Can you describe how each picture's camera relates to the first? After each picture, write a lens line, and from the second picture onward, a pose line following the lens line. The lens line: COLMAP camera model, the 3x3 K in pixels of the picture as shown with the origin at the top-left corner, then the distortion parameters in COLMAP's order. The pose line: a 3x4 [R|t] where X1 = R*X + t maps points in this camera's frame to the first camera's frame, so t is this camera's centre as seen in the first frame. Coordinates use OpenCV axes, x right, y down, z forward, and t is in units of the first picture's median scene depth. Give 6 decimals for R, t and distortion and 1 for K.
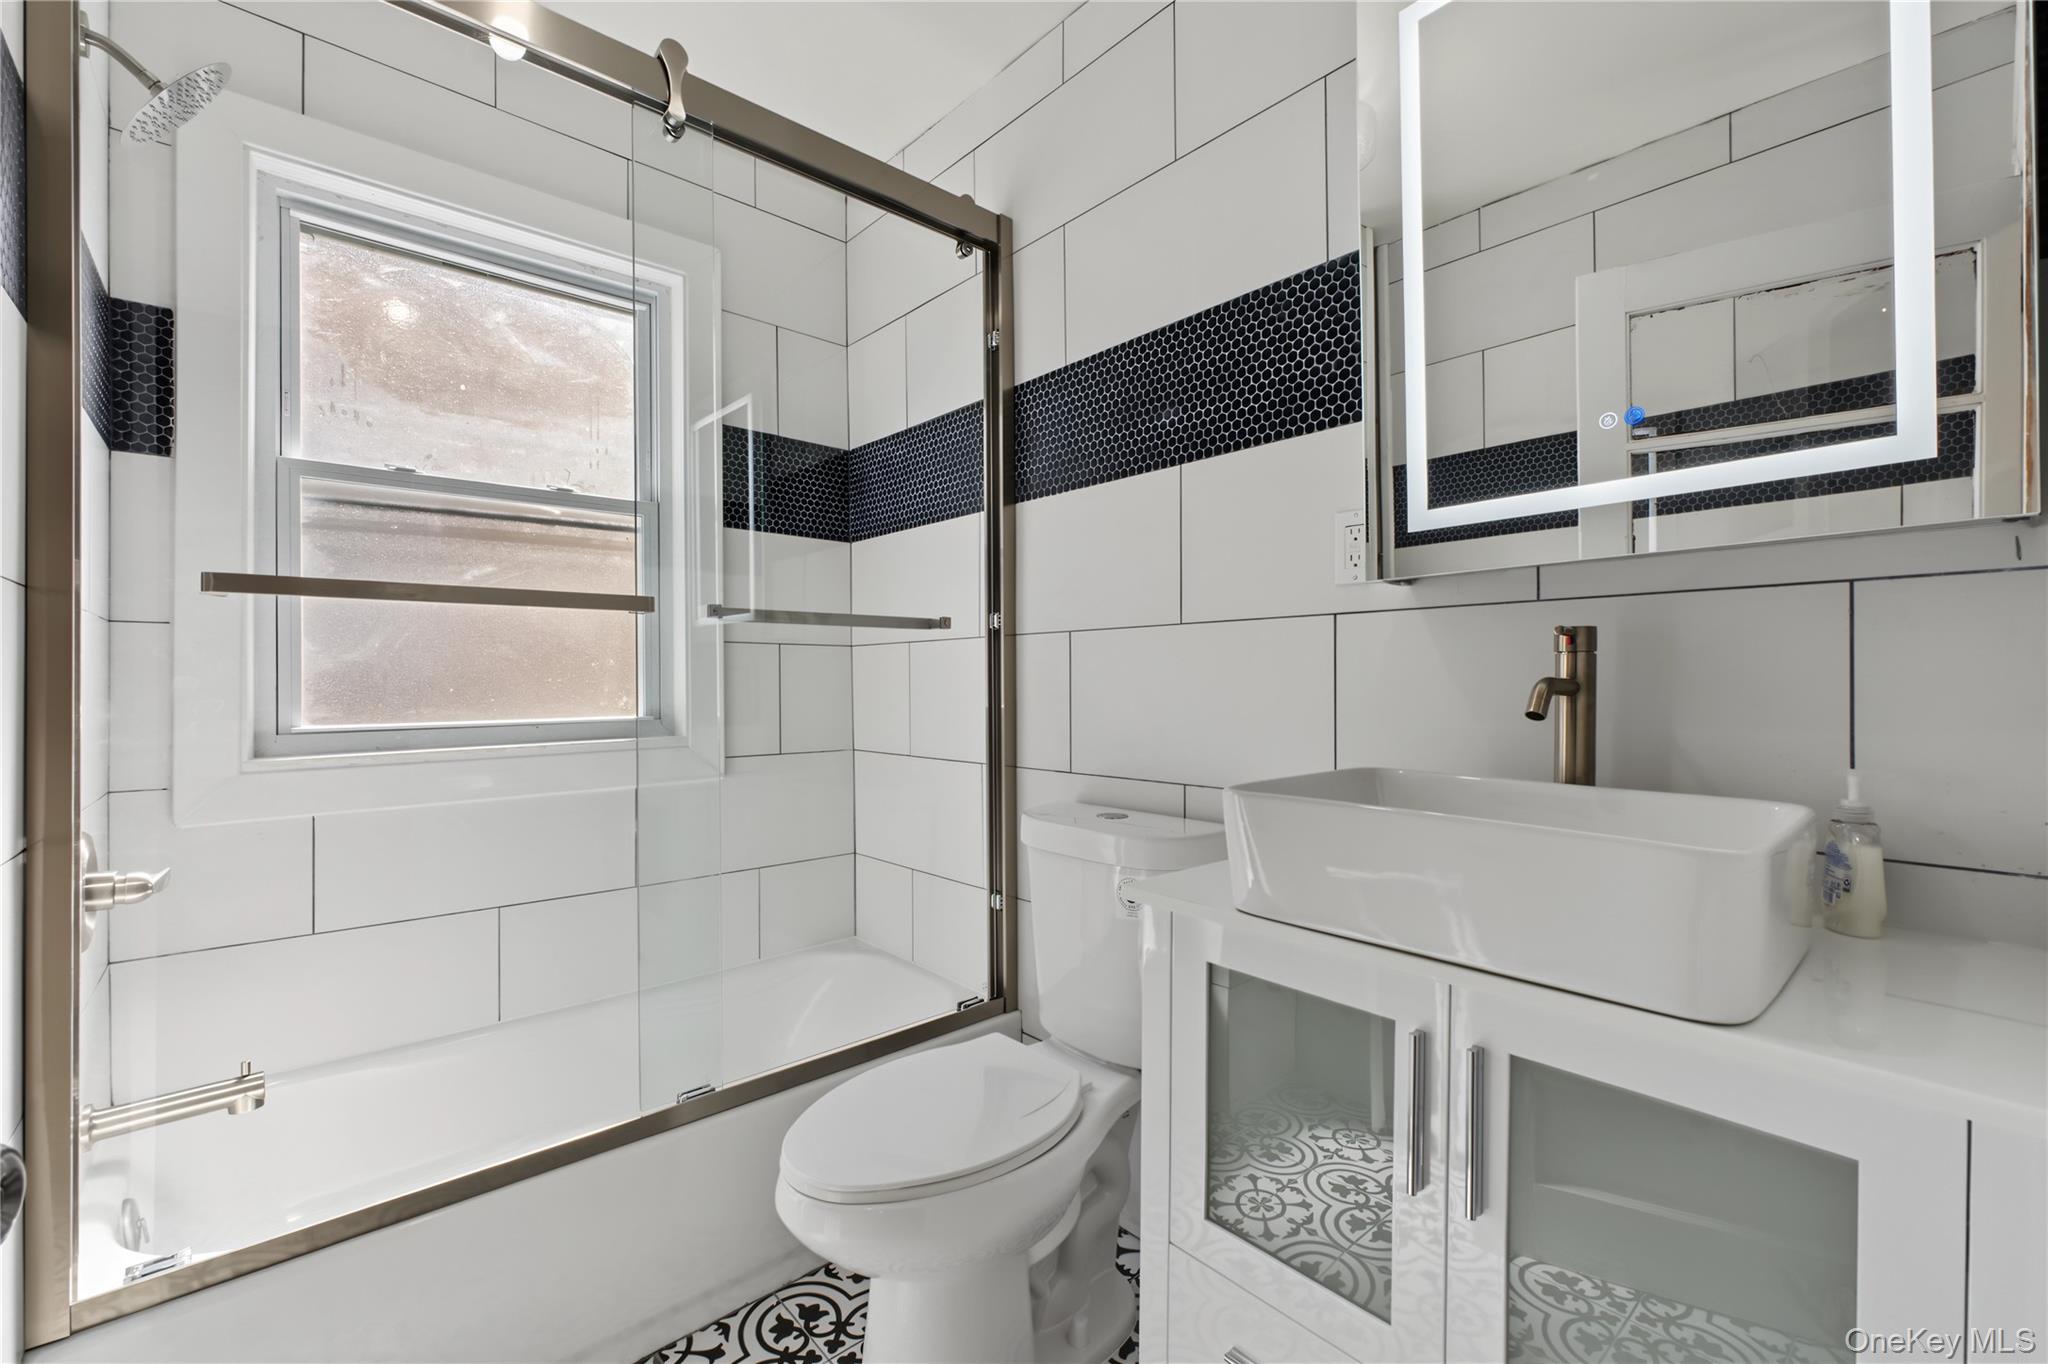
lens RADIAL K [[878.2, 0, 1032.7], [0, 878.2, 675.7], [0, 0, 1]] dist [0.001309, 0.000071]
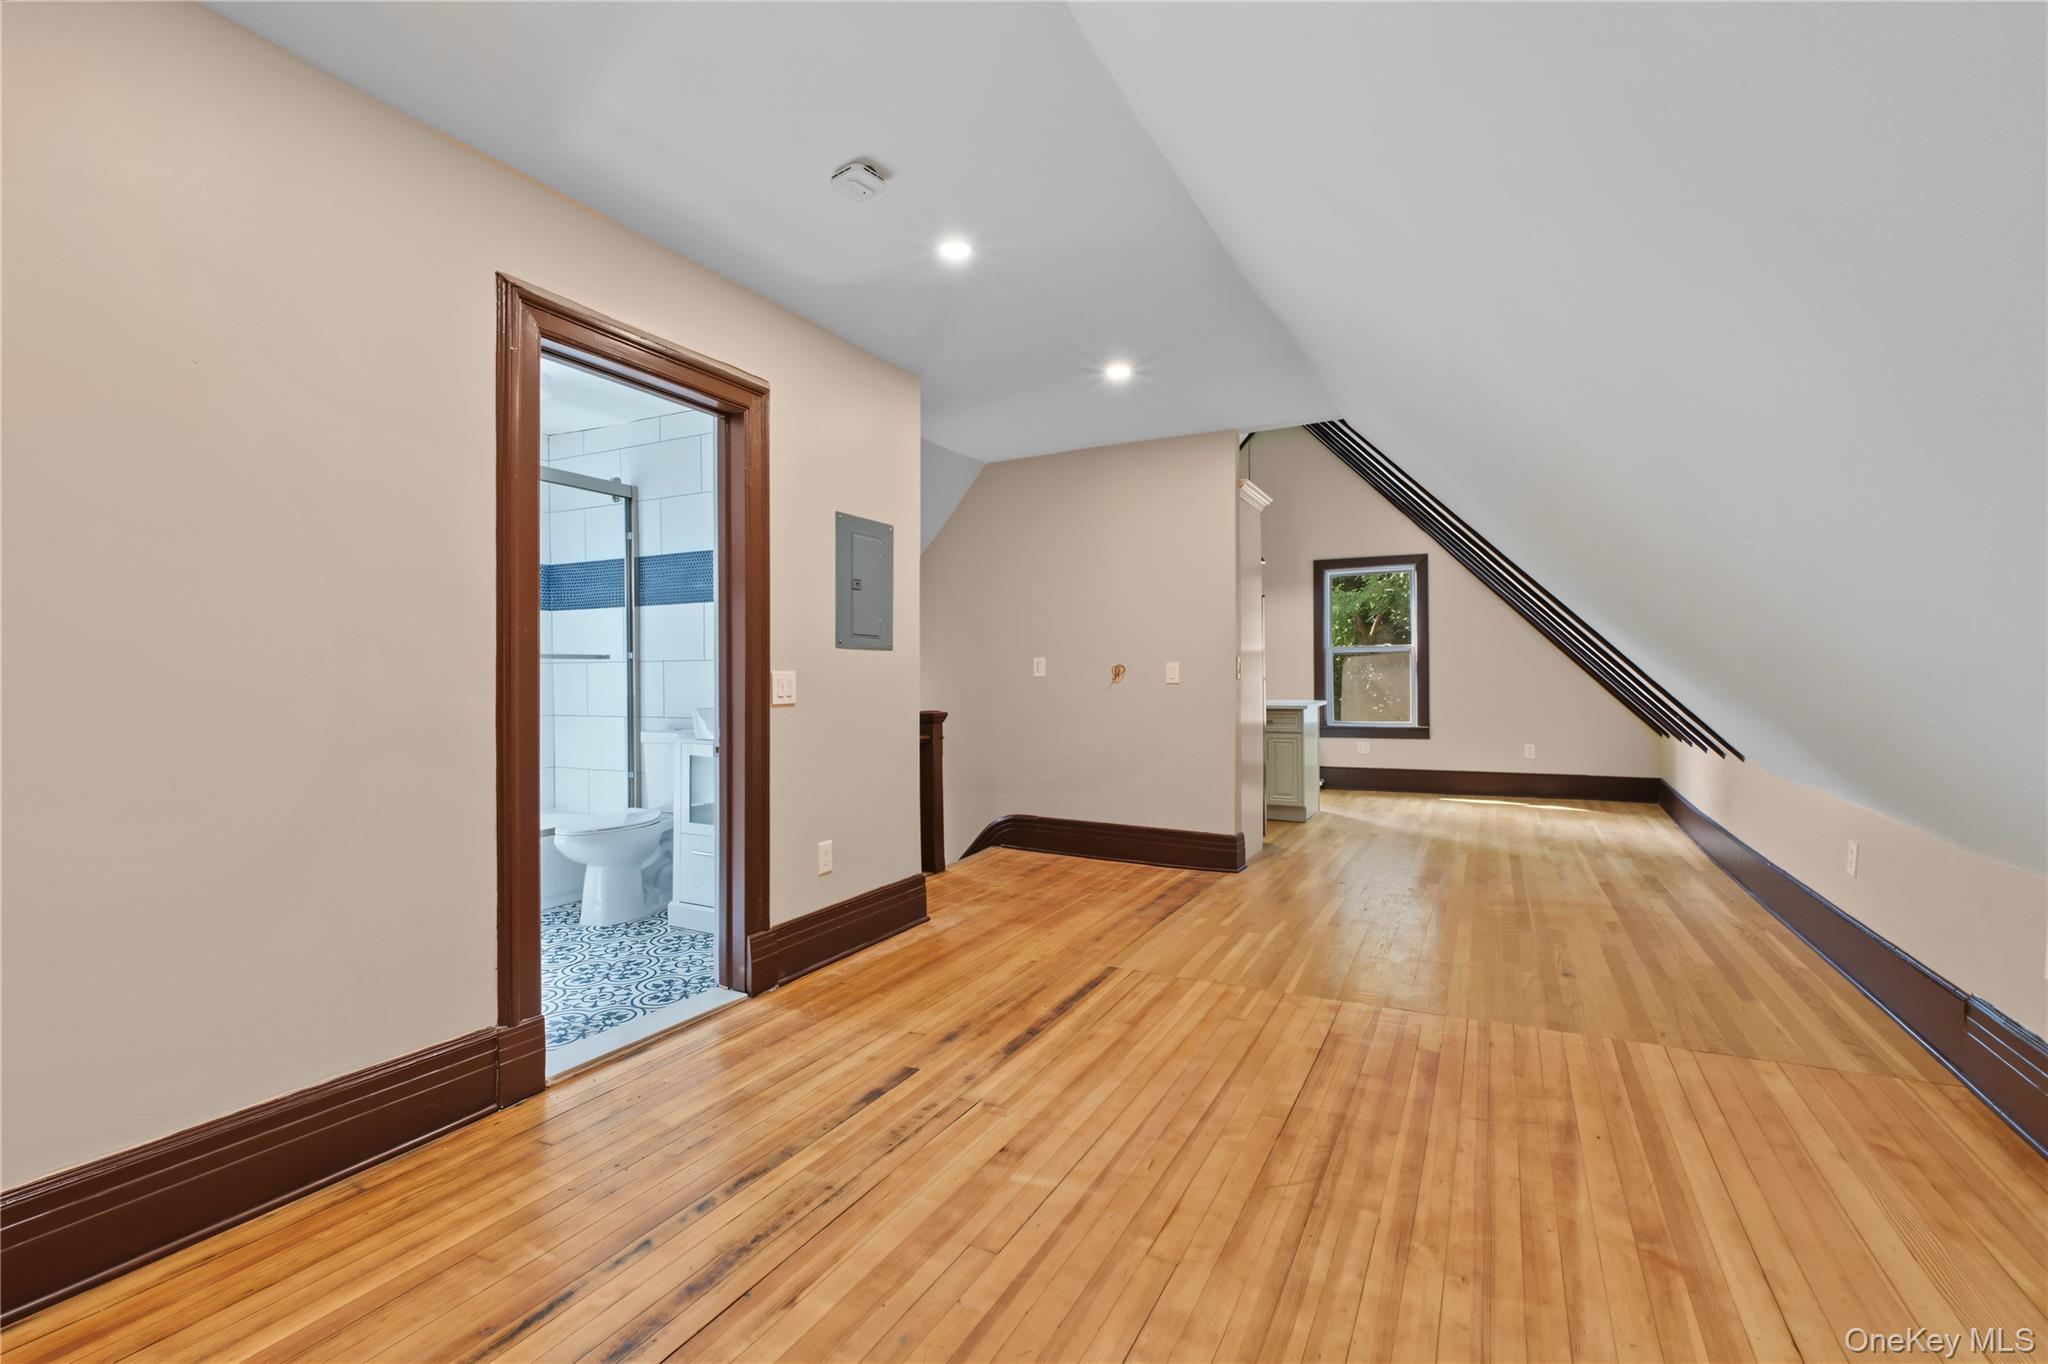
lens RADIAL K [[878.2, 0, 1031.8], [0, 878.2, 683.0], [0, 0, 1]] dist [0.001309, 0.000071]
pose [[0.929284, -0.002487, 0.369357, 0.088051], [0.001536, 0.999995, 0.002868, 0.005614], [-0.369362, -0.002098, 0.929283, -1.609533]]
